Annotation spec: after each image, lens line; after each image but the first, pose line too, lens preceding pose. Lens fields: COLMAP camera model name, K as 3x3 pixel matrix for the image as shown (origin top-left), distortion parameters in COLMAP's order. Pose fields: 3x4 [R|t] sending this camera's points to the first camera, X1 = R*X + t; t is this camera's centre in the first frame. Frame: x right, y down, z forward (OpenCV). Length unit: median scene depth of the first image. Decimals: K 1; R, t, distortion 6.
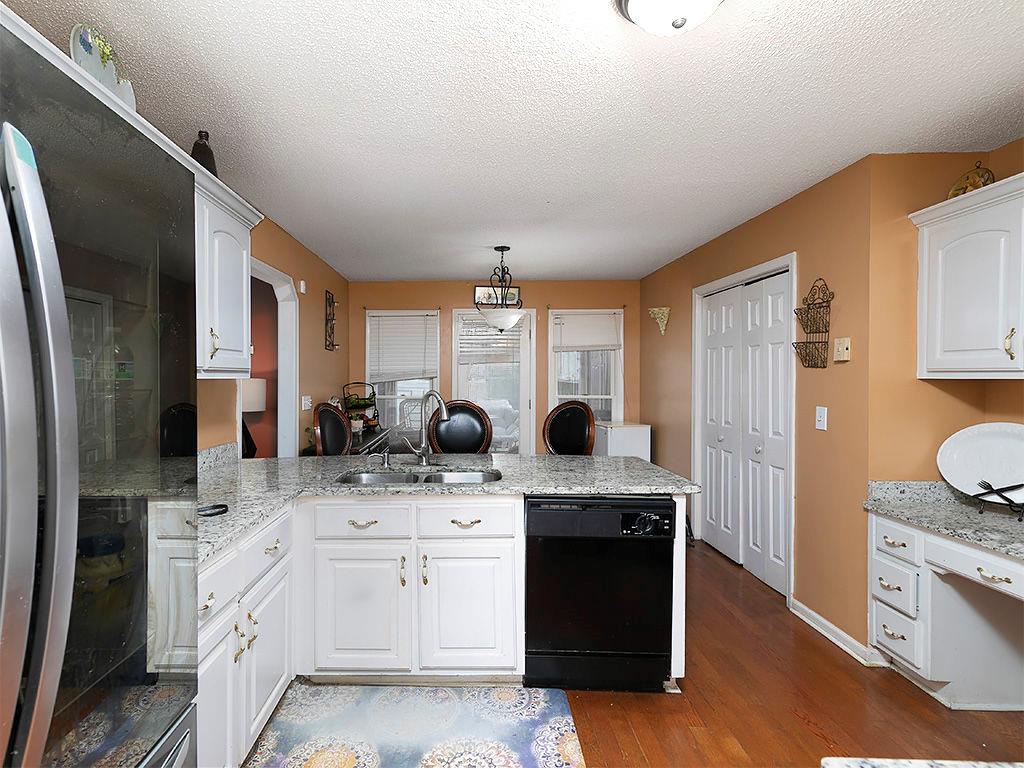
lens RADIAL K [[503.5, 0, 512.0], [0, 503.5, 384.0], [0, 0, 1]] dist [0.004253, 0.000259]
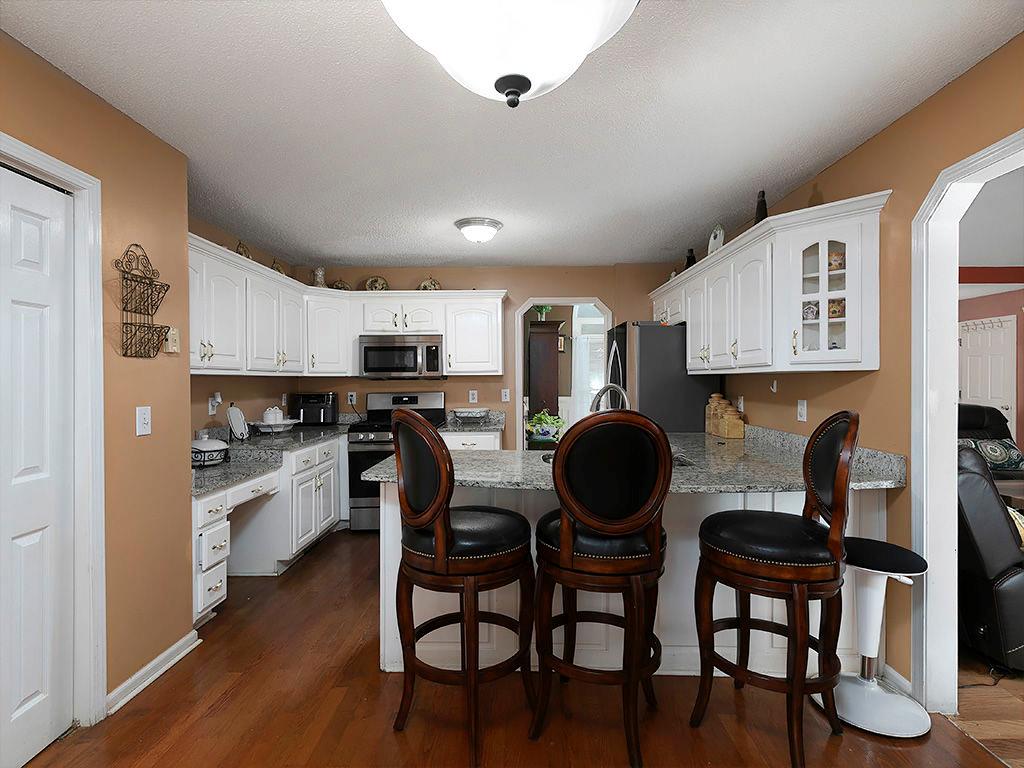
lens RADIAL K [[503.5, 0, 512.0], [0, 503.5, 384.0], [0, 0, 1]] dist [0.004253, 0.000259]
pose [[-0.994179, -0.000168, 0.107738, -0.070724], [0.001825, 0.999829, 0.018403, -0.004574], [-0.107722, 0.018493, -0.994009, 2.049641]]
